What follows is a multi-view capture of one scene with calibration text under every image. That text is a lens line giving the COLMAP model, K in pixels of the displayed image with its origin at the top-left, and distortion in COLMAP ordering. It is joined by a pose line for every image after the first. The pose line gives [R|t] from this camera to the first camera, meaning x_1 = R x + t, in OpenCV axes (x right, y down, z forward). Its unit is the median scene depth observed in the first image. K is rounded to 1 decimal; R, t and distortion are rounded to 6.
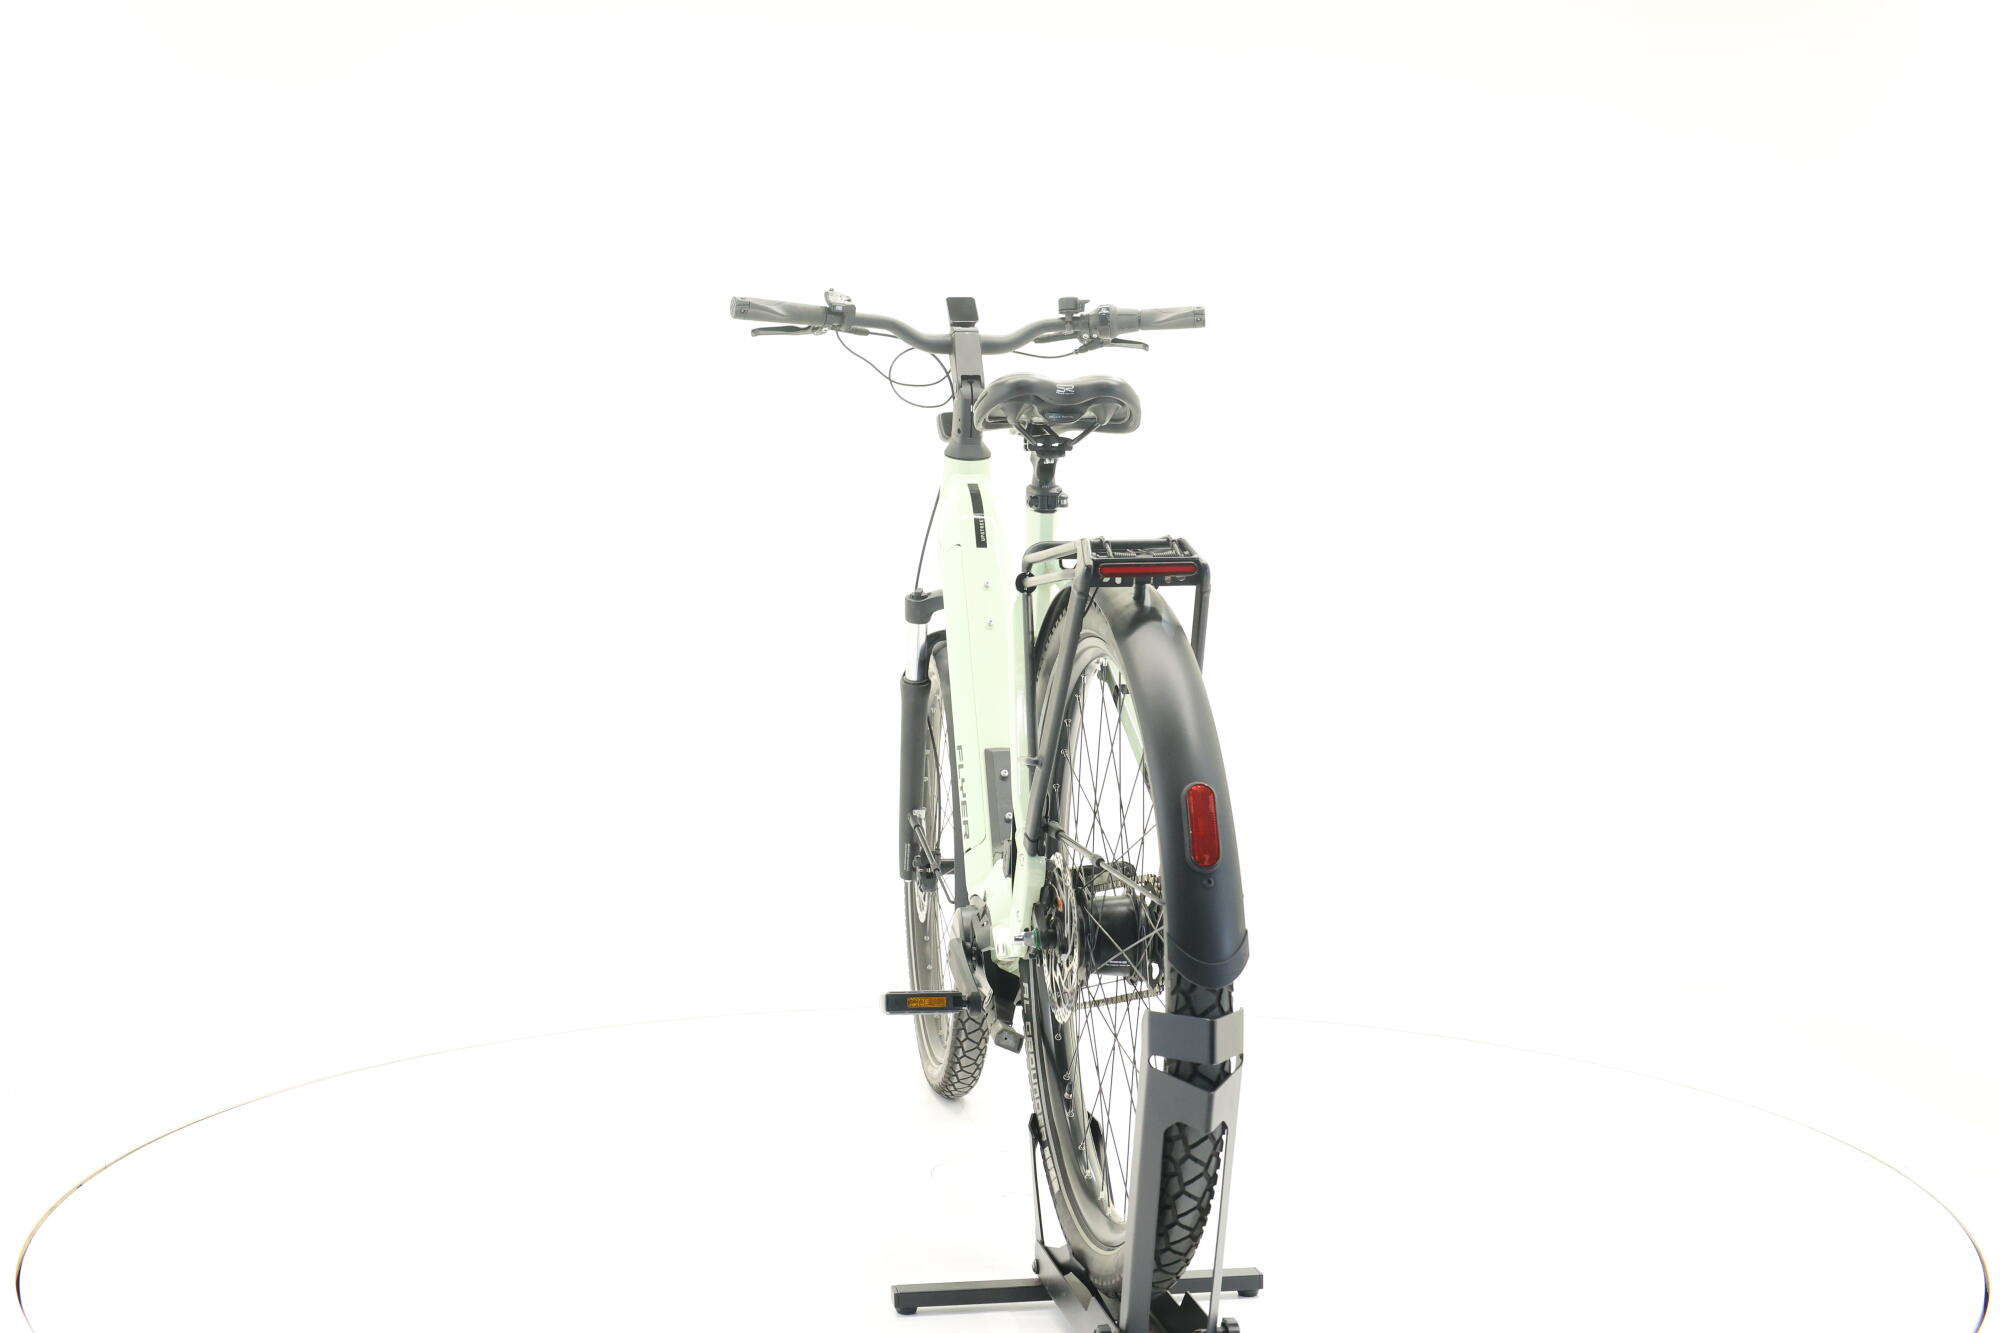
lens RADIAL K [[2130.5, 0, 1001.0], [0, 2130.5, 668.0], [0, 0, 1]] dist [-0.011569, 0.000000]
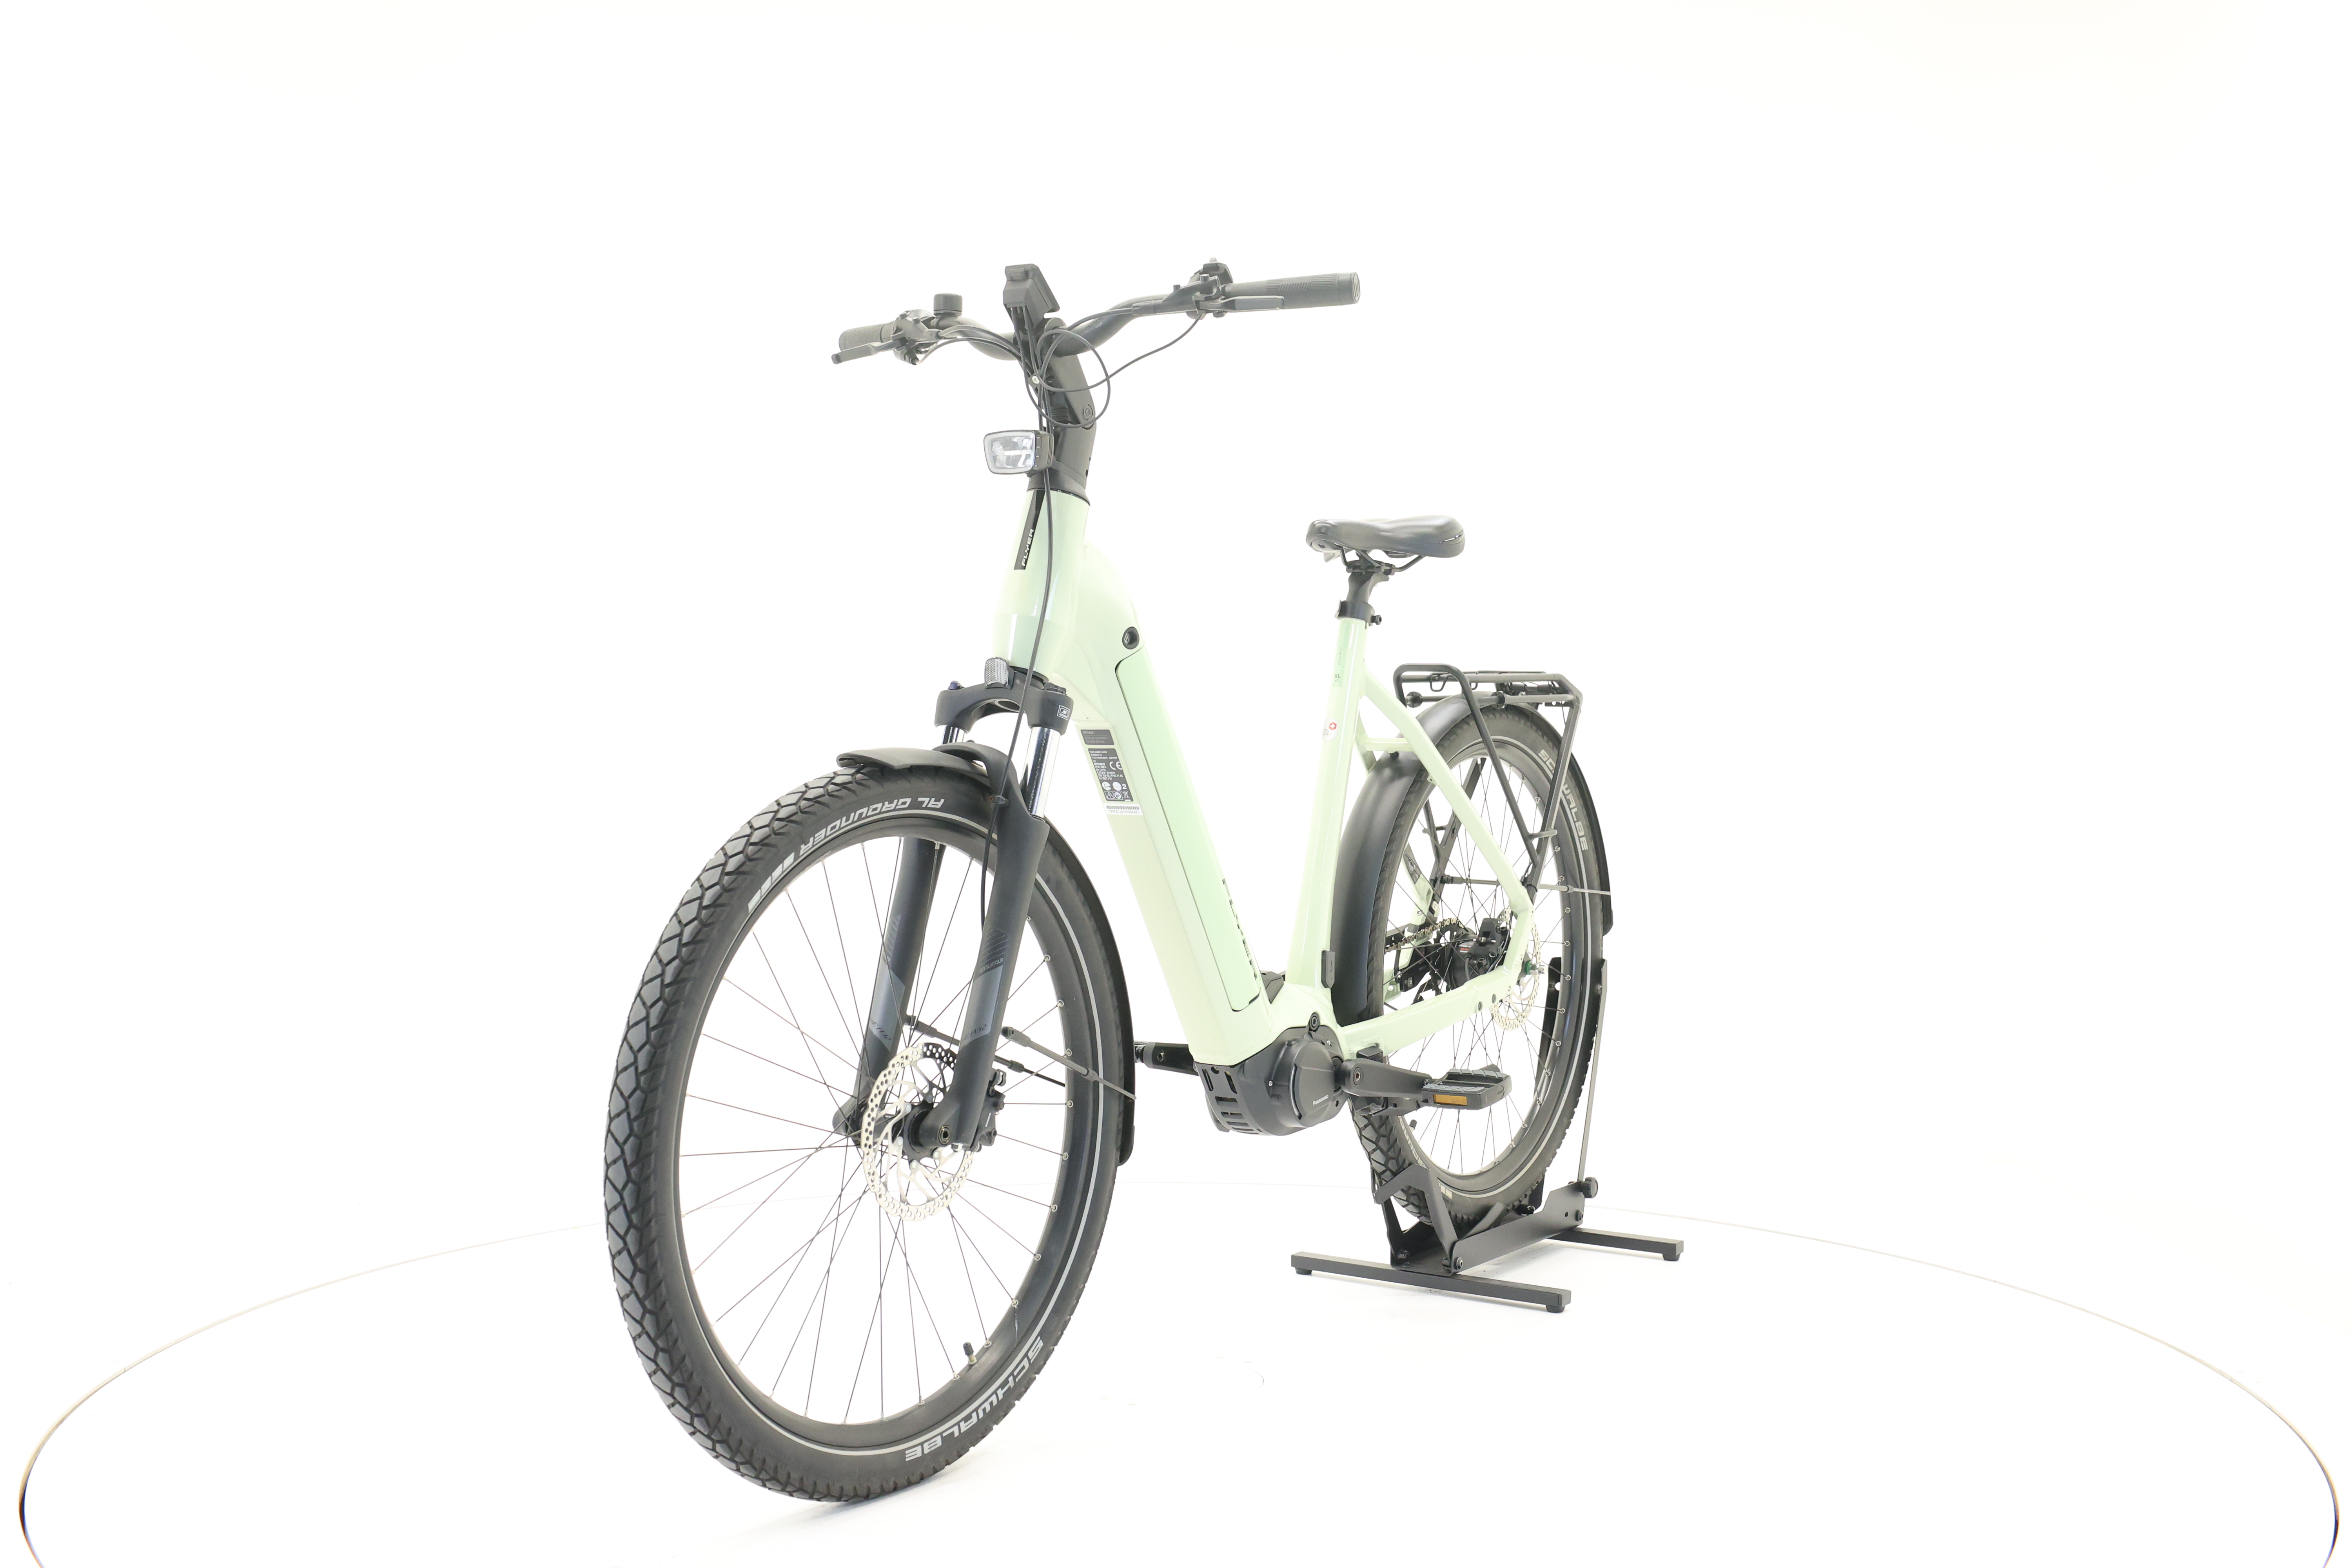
lens RADIAL K [[2505.4, 0, 1175.9], [0, 2505.4, 780.5], [0, 0, 1]] dist [-0.011569, 0.000000]
pose [[-0.710850, -0.021247, 0.703023, -0.652167], [0.010396, 0.999117, 0.040708, -0.039808], [-0.703267, 0.036246, -0.710001, 1.596652]]
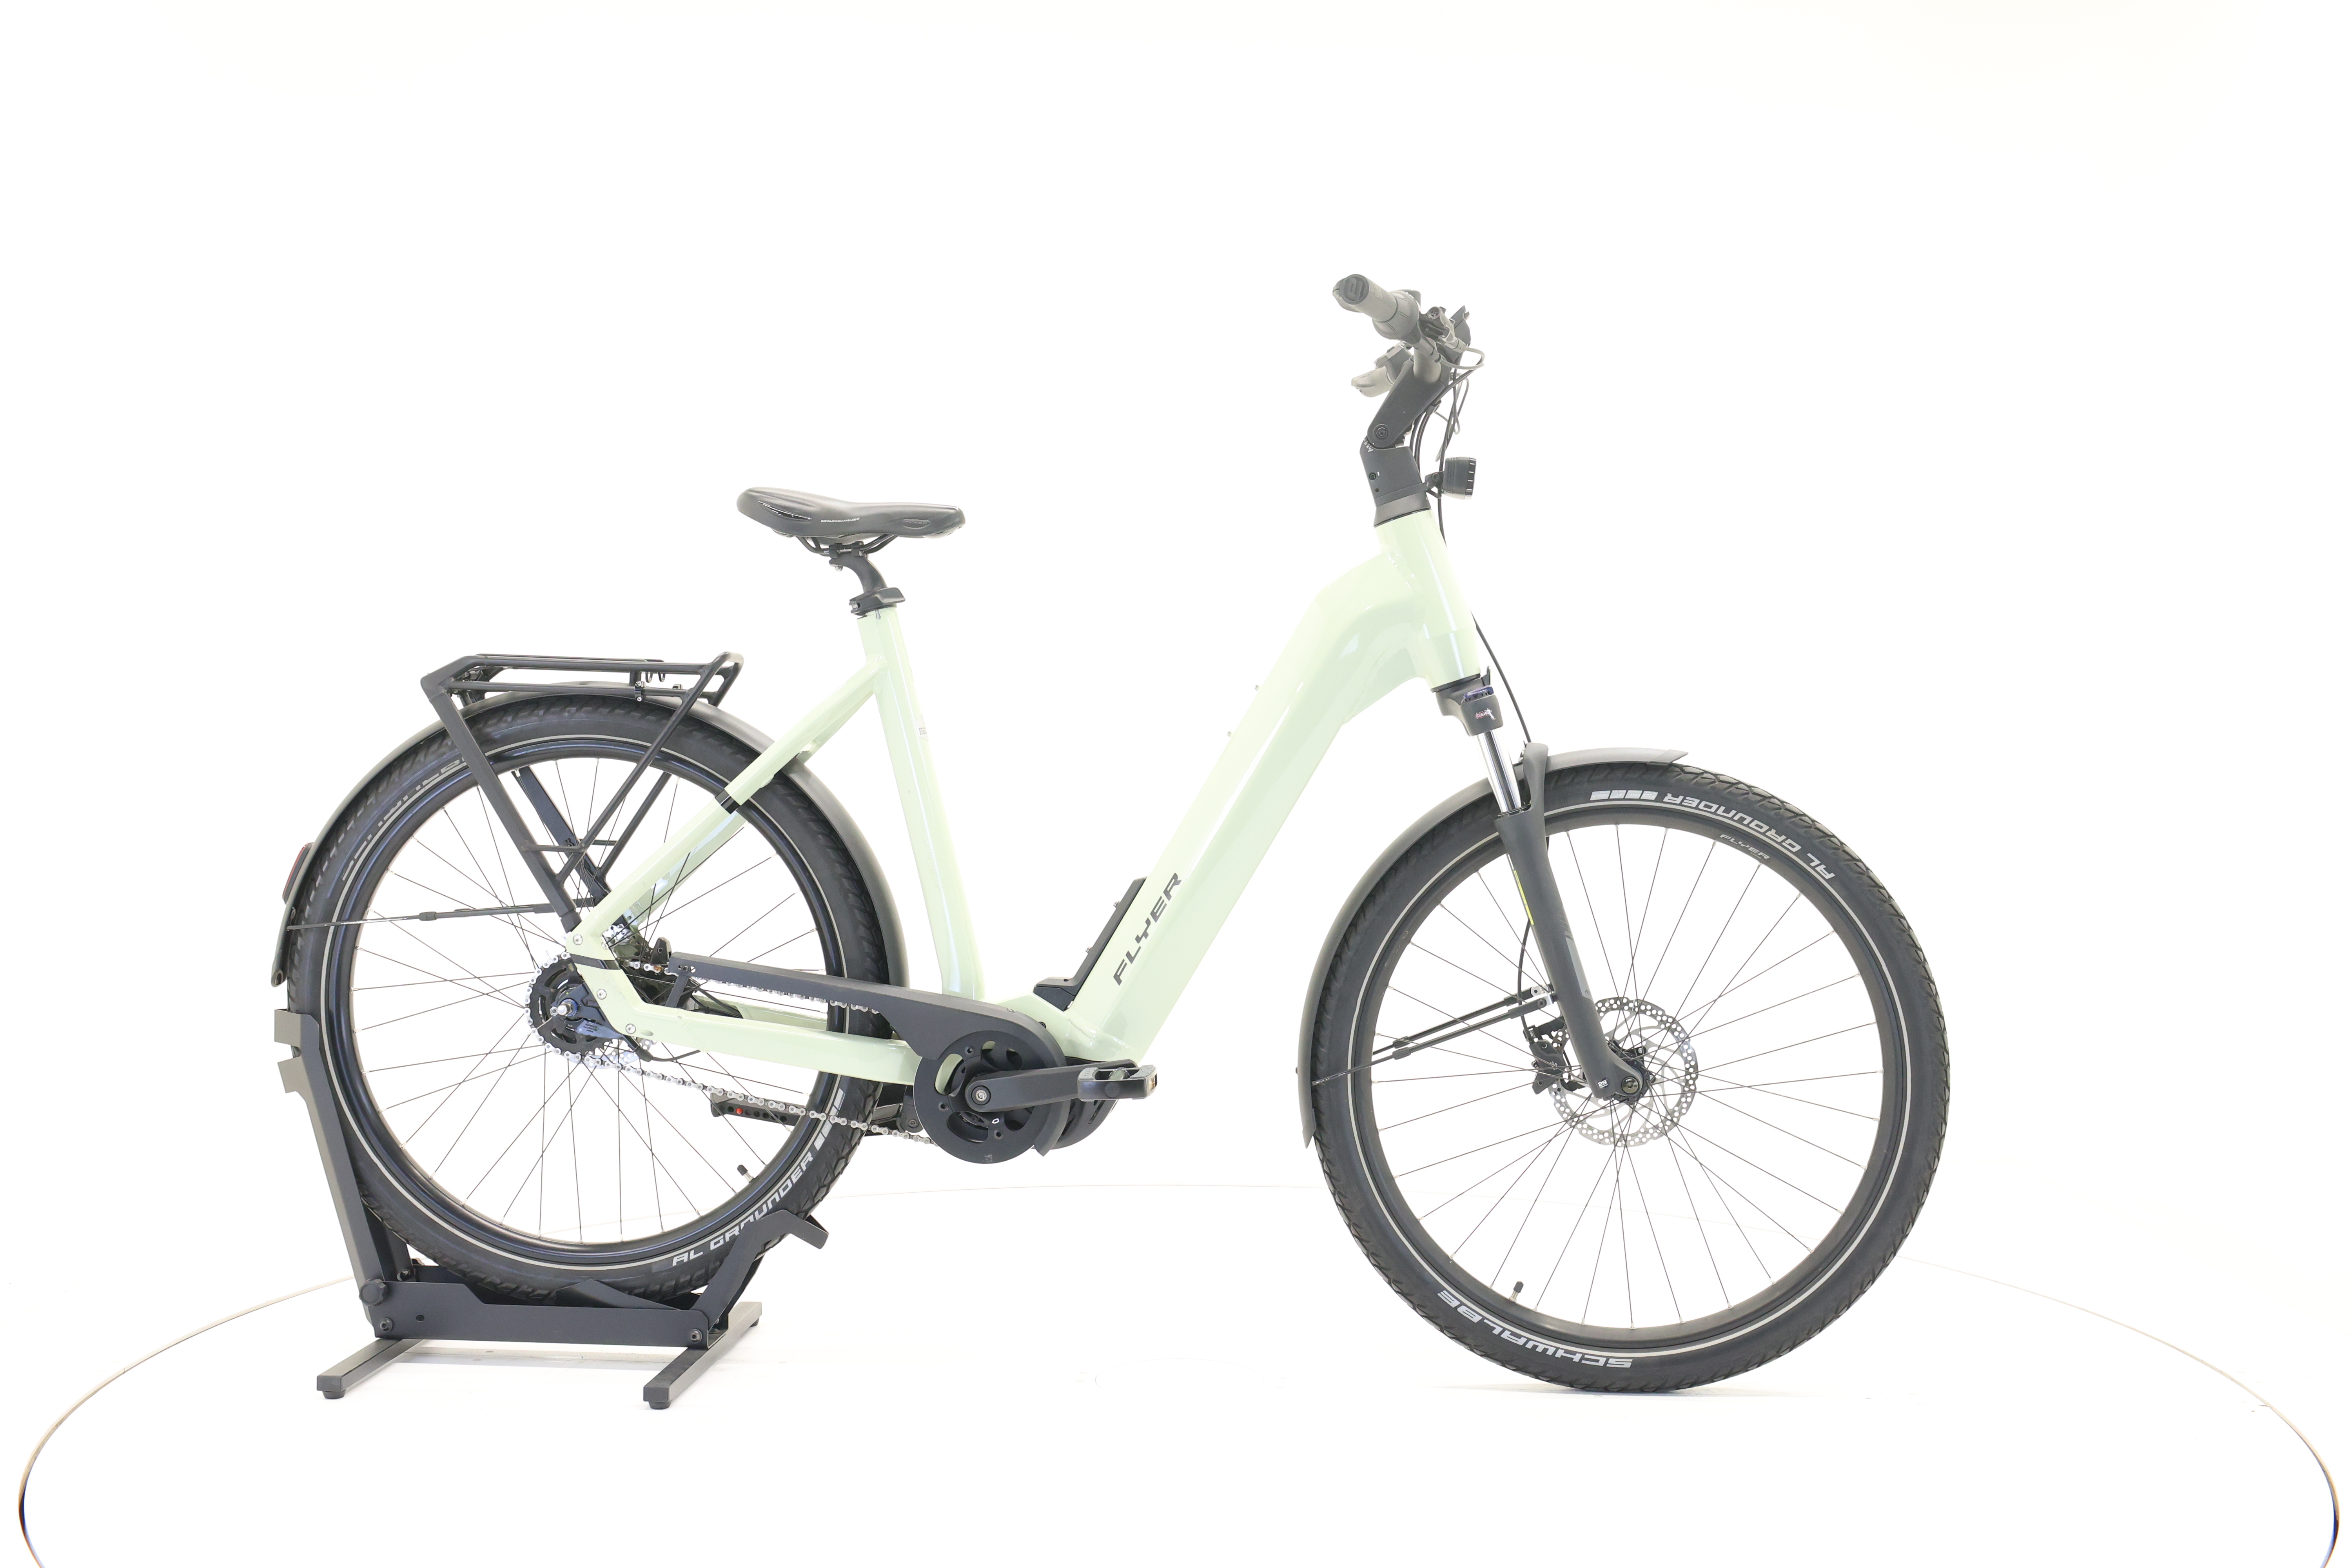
lens RADIAL K [[2505.4, 0, 1181.4], [0, 2505.4, 778.2], [0, 0, 1]] dist [-0.011569, 0.000000]
pose [[-0.251829, 0.015314, -0.967651, 0.904182], [-0.028329, 0.999330, 0.023188, -0.024264], [0.967357, 0.033252, -0.251226, 1.166941]]
